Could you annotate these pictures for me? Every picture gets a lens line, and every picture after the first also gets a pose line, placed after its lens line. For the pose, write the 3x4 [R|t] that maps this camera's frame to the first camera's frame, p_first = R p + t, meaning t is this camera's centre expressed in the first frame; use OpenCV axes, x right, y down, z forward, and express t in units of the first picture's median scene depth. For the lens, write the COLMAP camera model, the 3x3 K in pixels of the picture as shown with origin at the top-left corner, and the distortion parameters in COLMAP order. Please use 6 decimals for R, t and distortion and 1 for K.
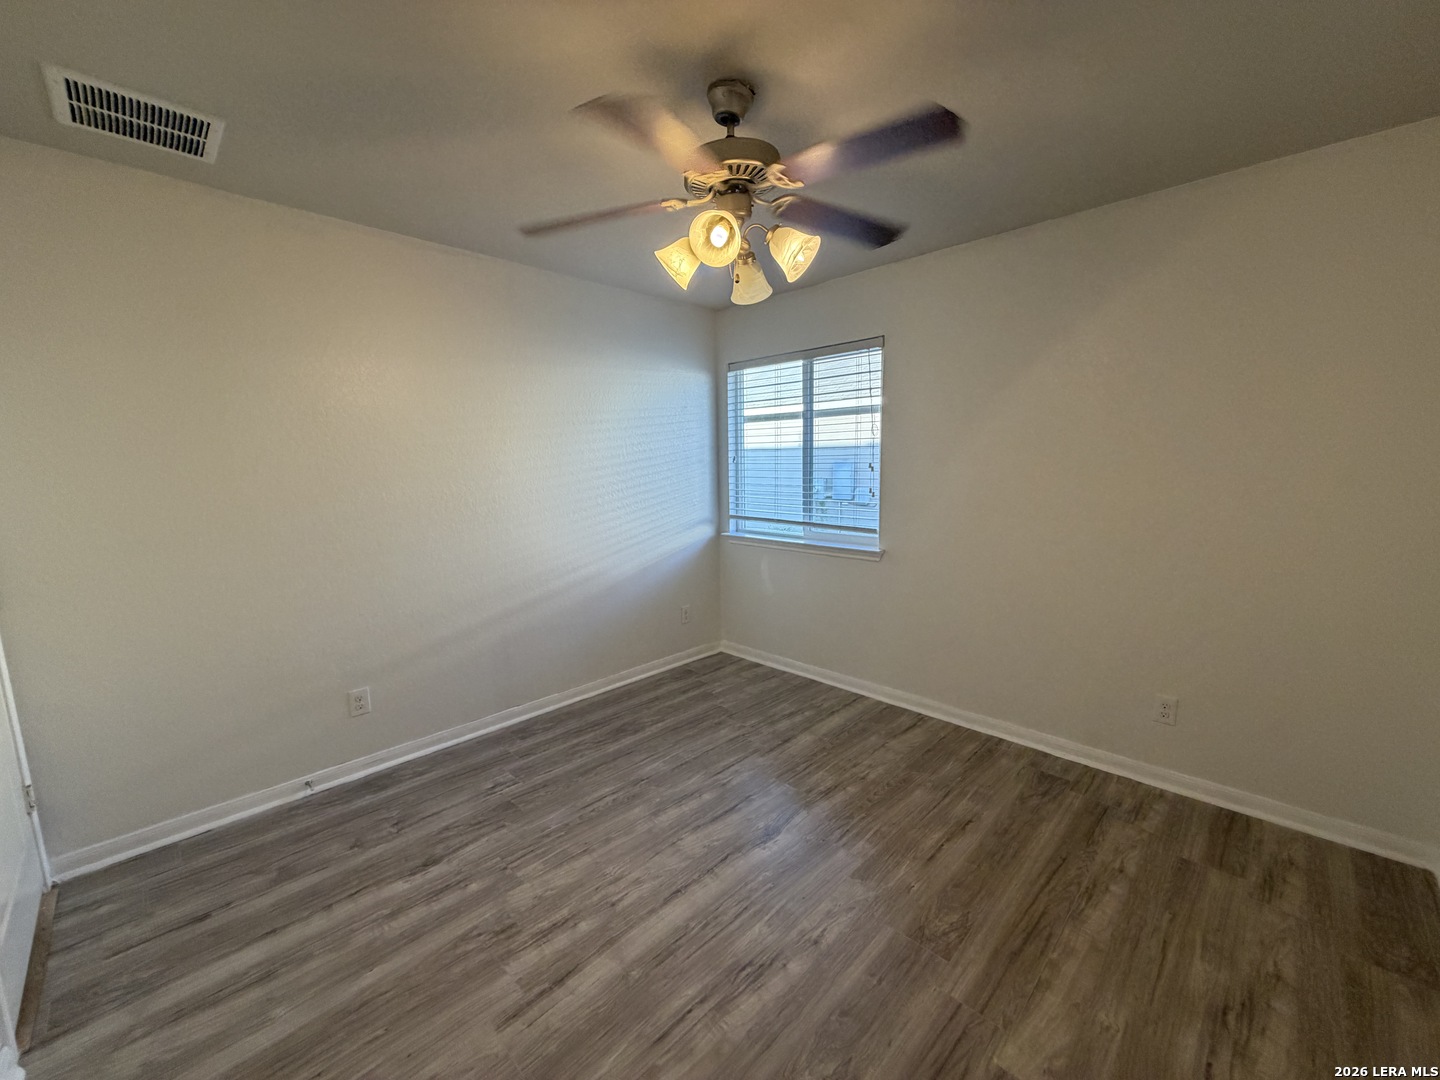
lens RADIAL K [[574.0, 0, 718.9], [0, 574.0, 539.8], [0, 0, 1]] dist [-0.000984, 0.000360]
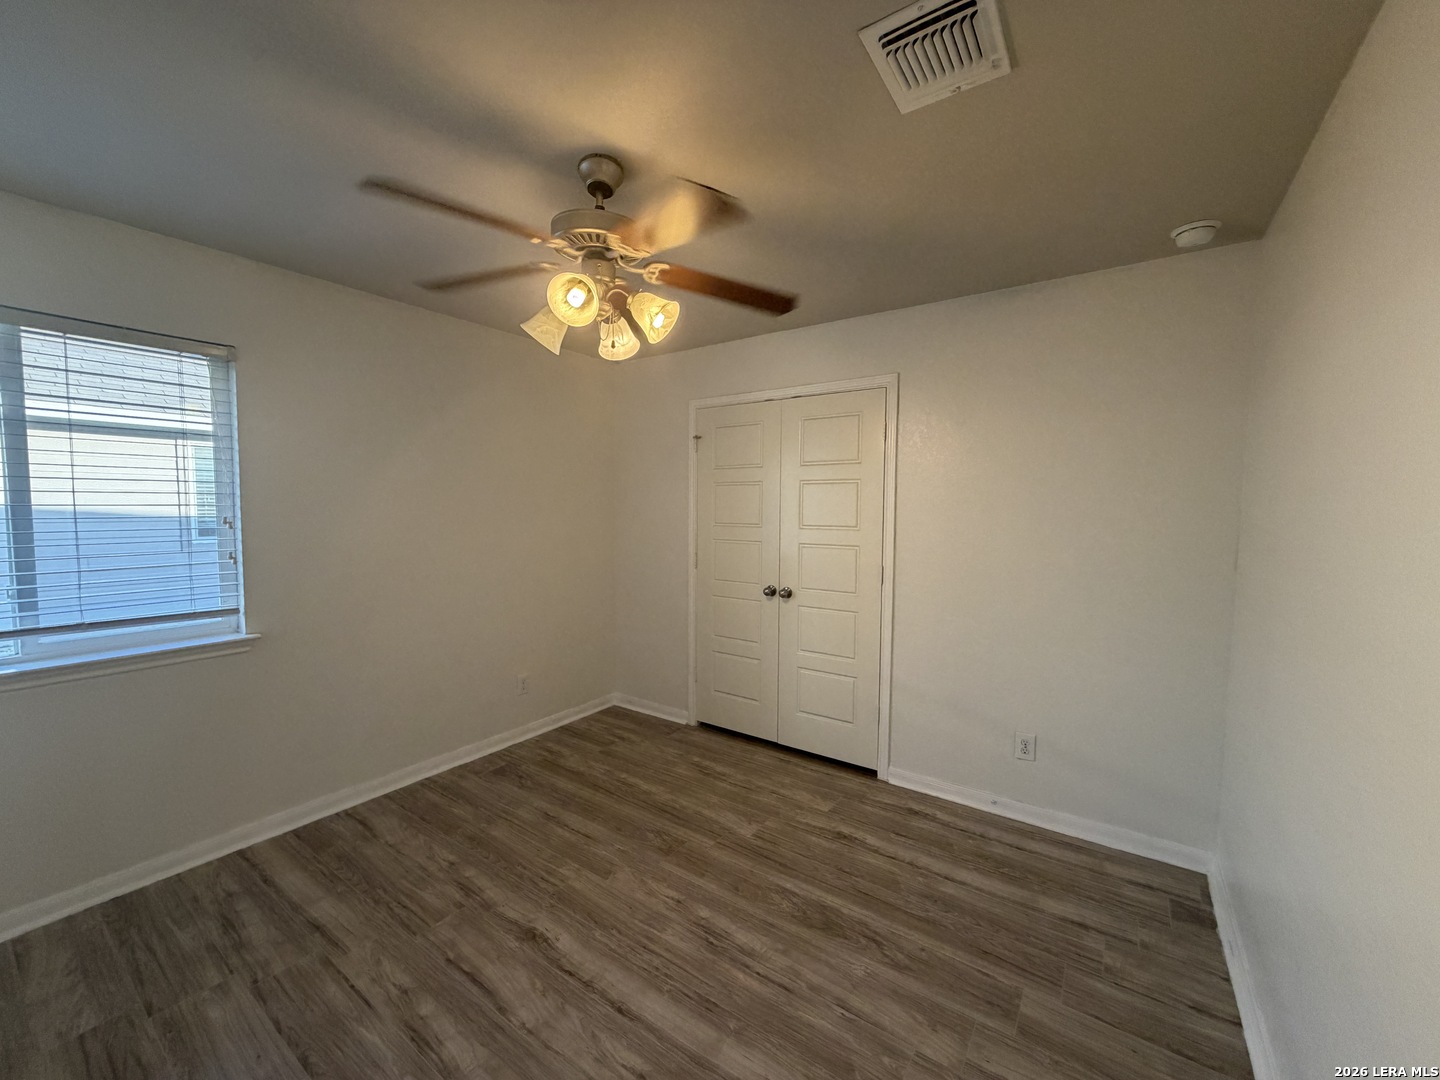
lens RADIAL K [[574.0, 0, 718.9], [0, 574.0, 539.8], [0, 0, 1]] dist [-0.000984, 0.000360]
pose [[-0.158105, -0.046513, 0.986326, -0.788060], [0.133619, 0.988694, 0.068043, -0.106888], [-0.978340, 0.142549, -0.150103, 0.762875]]
